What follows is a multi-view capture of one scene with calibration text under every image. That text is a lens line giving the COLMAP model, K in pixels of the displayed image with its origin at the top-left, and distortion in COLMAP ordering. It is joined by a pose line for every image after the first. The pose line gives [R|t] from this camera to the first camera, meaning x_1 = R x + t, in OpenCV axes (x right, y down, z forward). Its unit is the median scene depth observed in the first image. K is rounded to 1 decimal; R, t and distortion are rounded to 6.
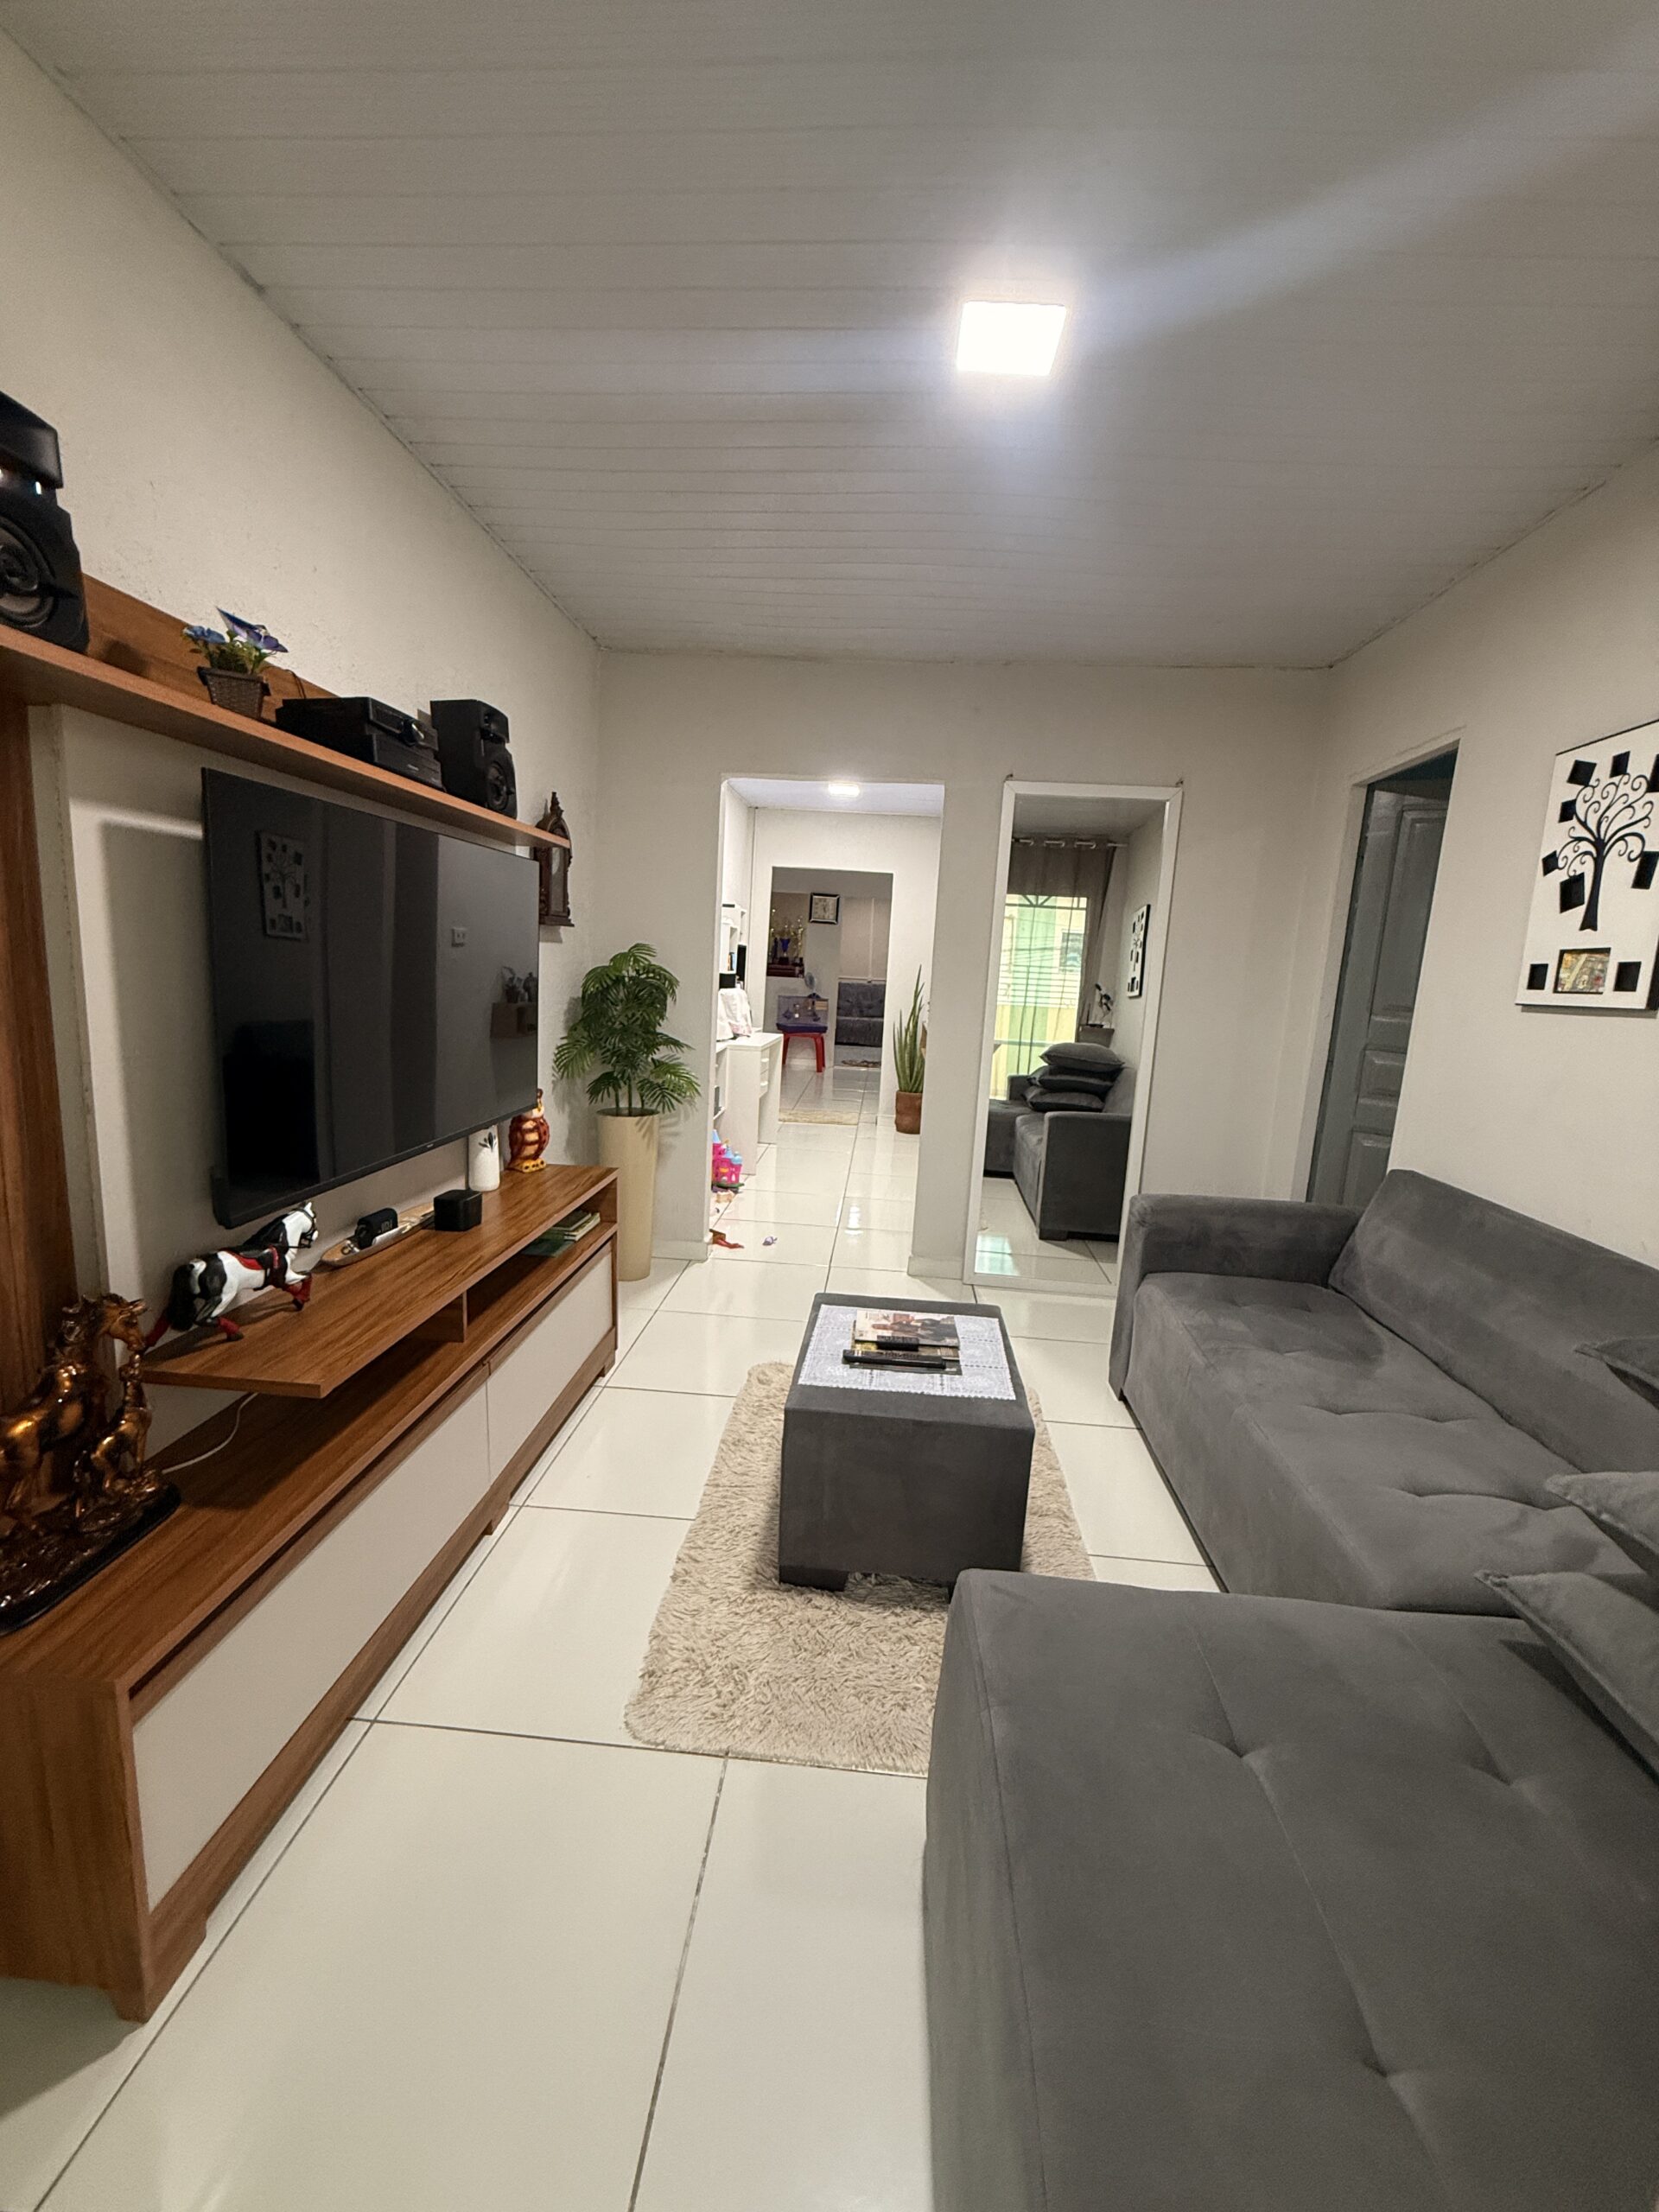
lens RADIAL K [[884.0, 0, 829.5], [0, 884.0, 1106.0], [0, 0, 1]] dist [-0.000854, 0.000335]
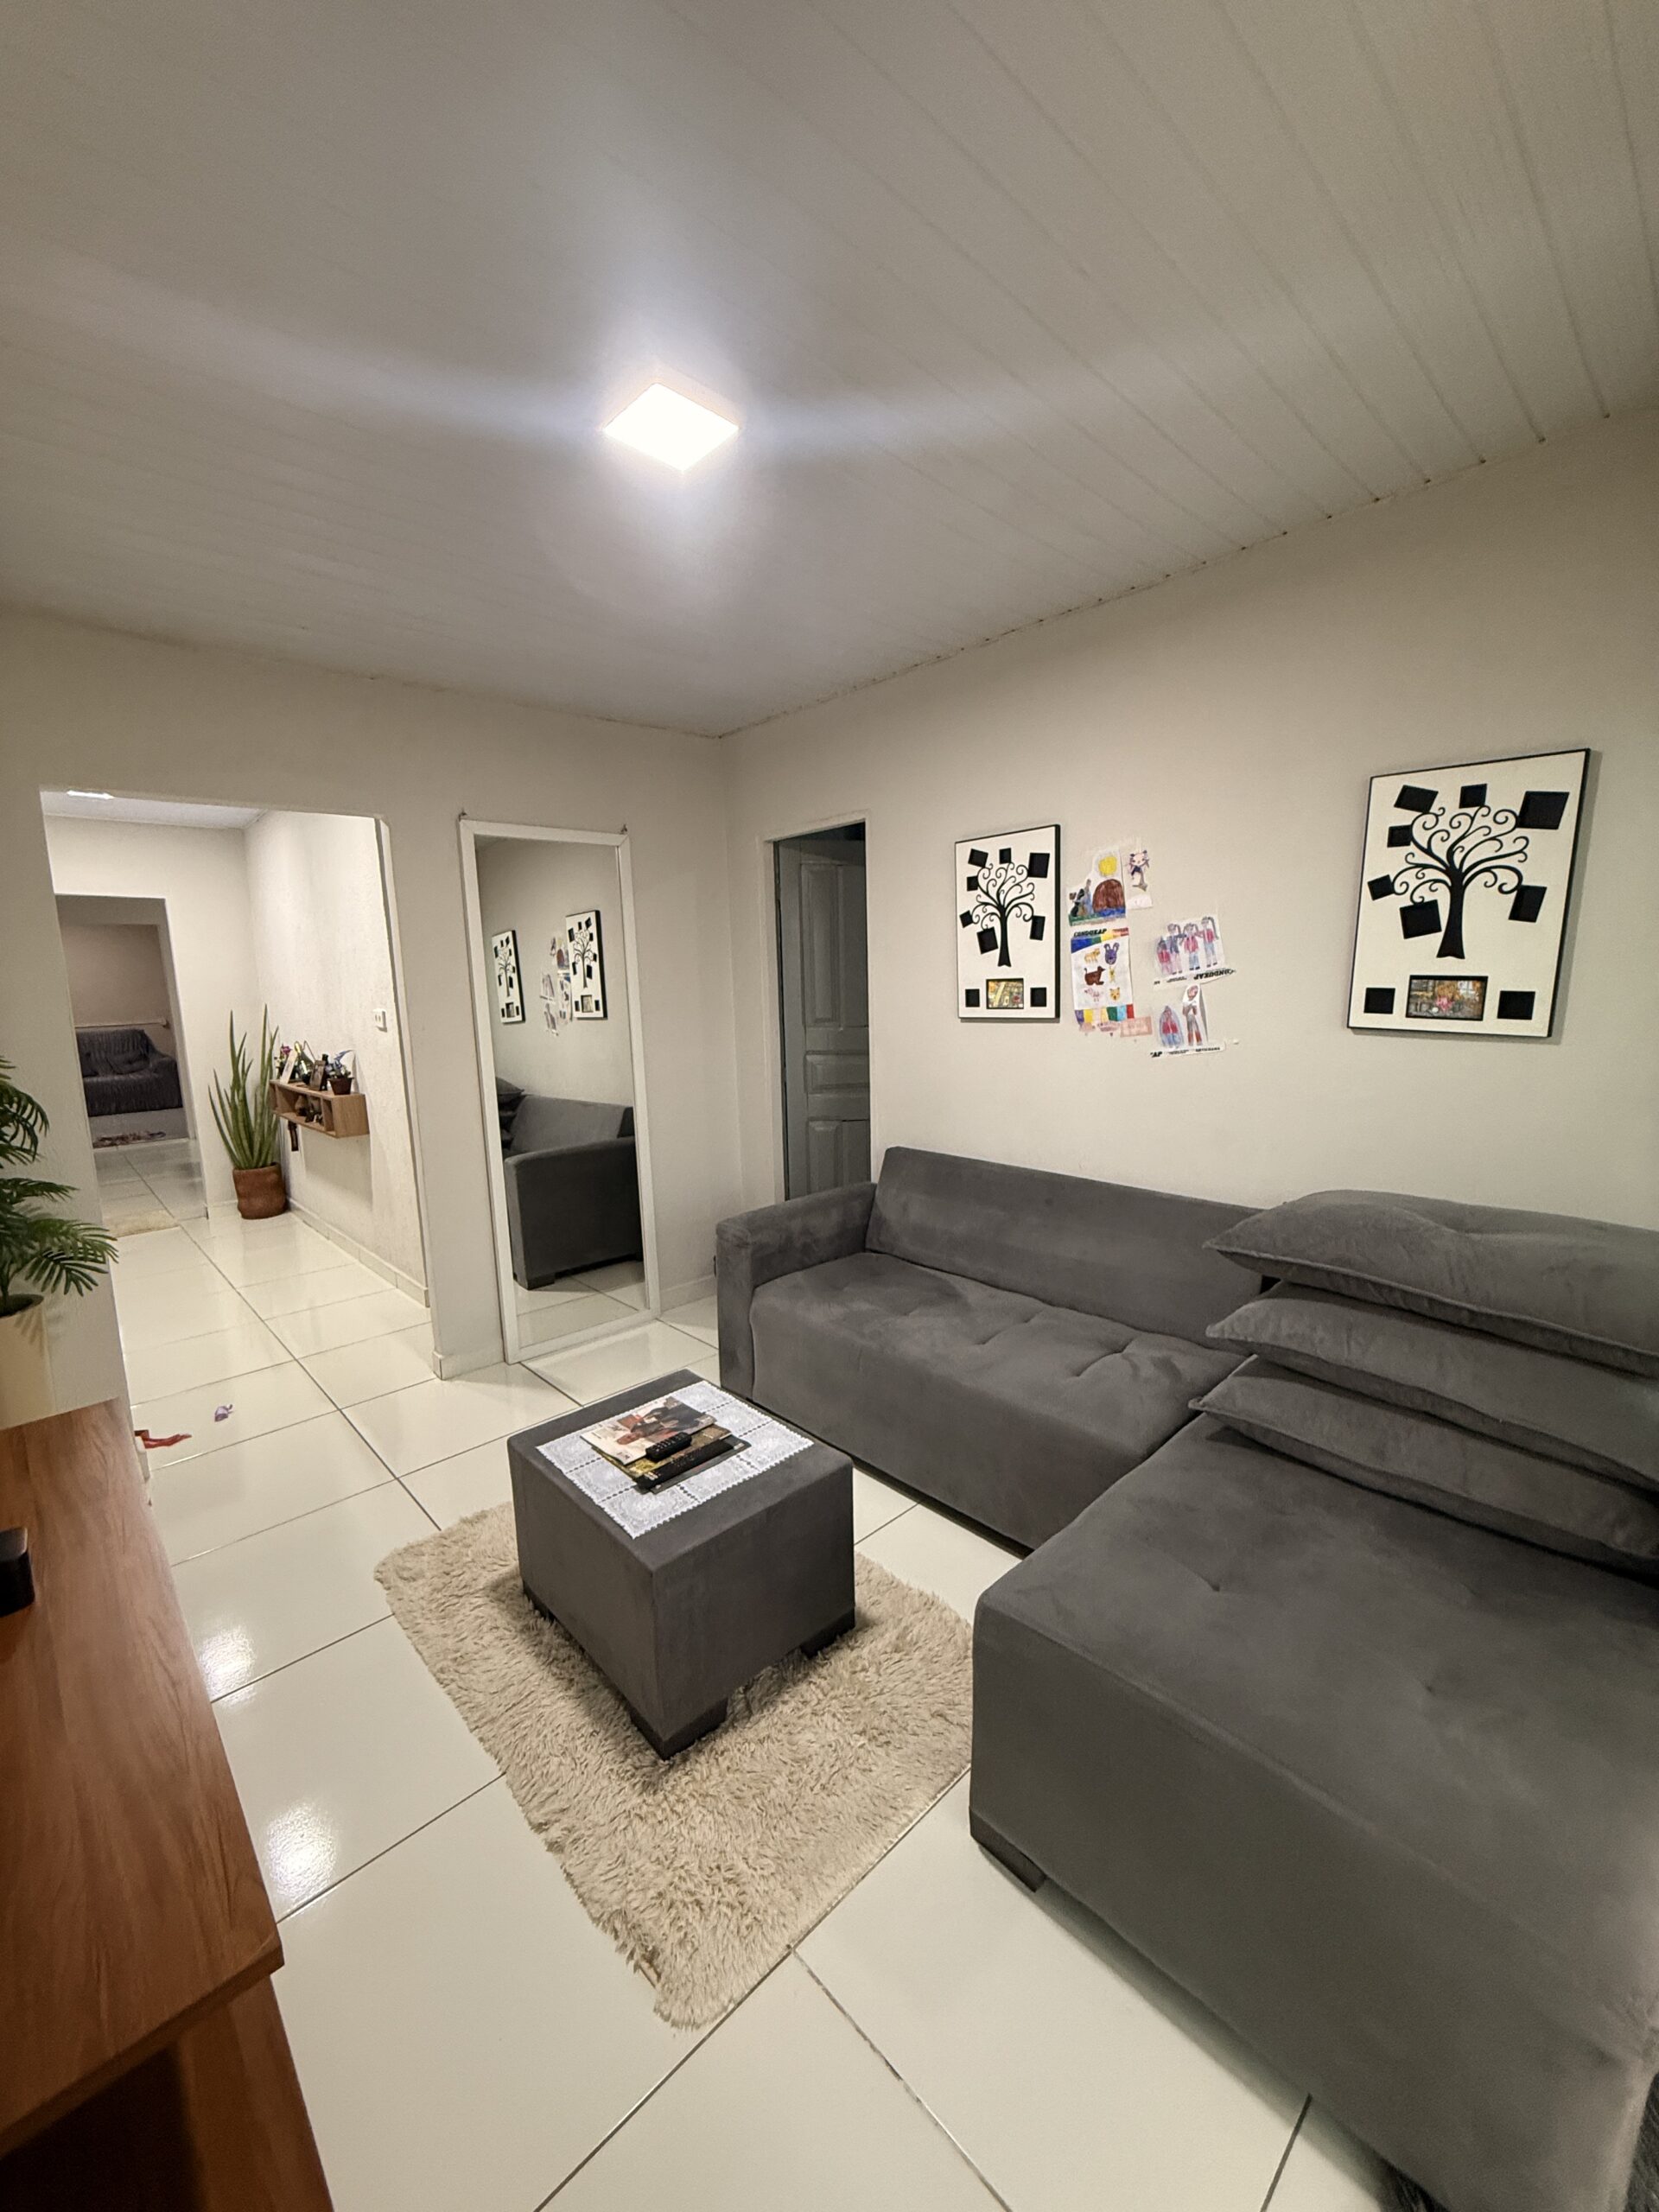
lens RADIAL K [[884.0, 0, 829.5], [0, 884.0, 1106.0], [0, 0, 1]] dist [-0.000854, 0.000335]
pose [[0.673587, -0.182282, 0.716278, -0.427589], [0.181532, 0.980228, 0.078741, -0.135452], [-0.716469, 0.076988, 0.693358, 0.197334]]
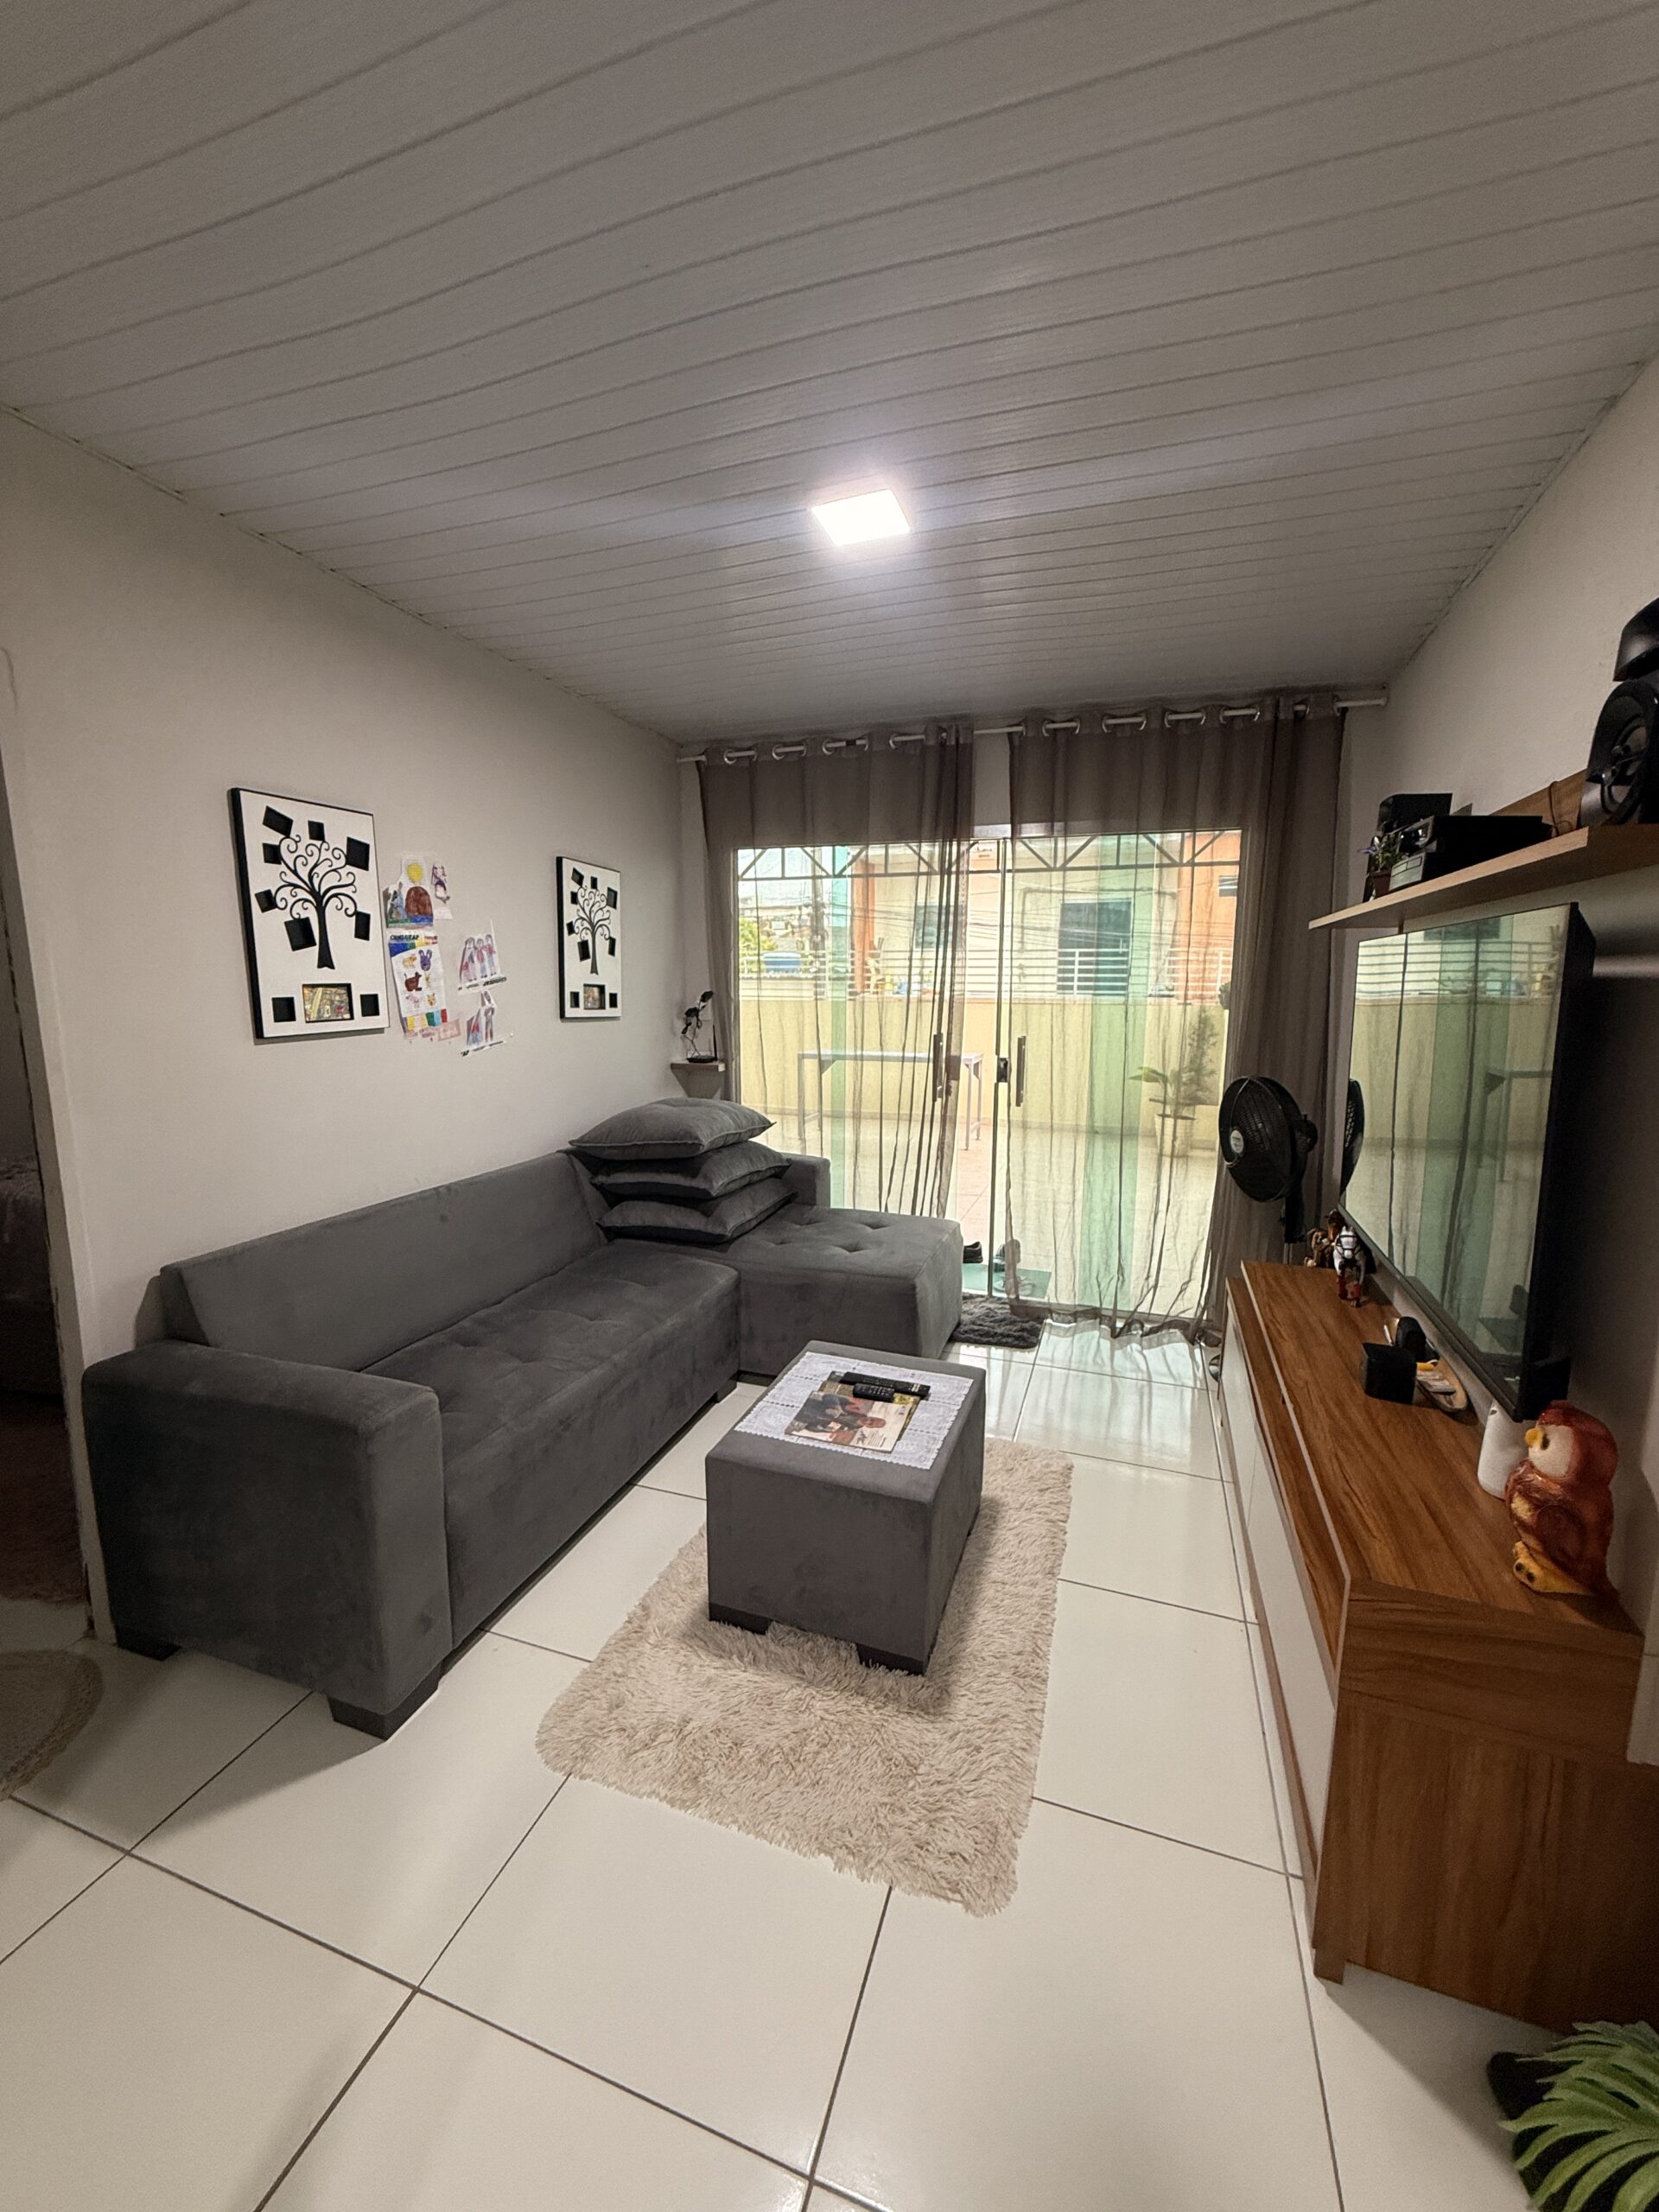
lens RADIAL K [[884.0, 0, 829.5], [0, 884.0, 1106.0], [0, 0, 1]] dist [-0.000854, 0.000335]
pose [[-0.964621, -0.091417, 0.247285, -0.102238], [-0.011002, 0.951100, 0.308688, -0.386134], [-0.263412, 0.295046, -0.918456, 1.913815]]
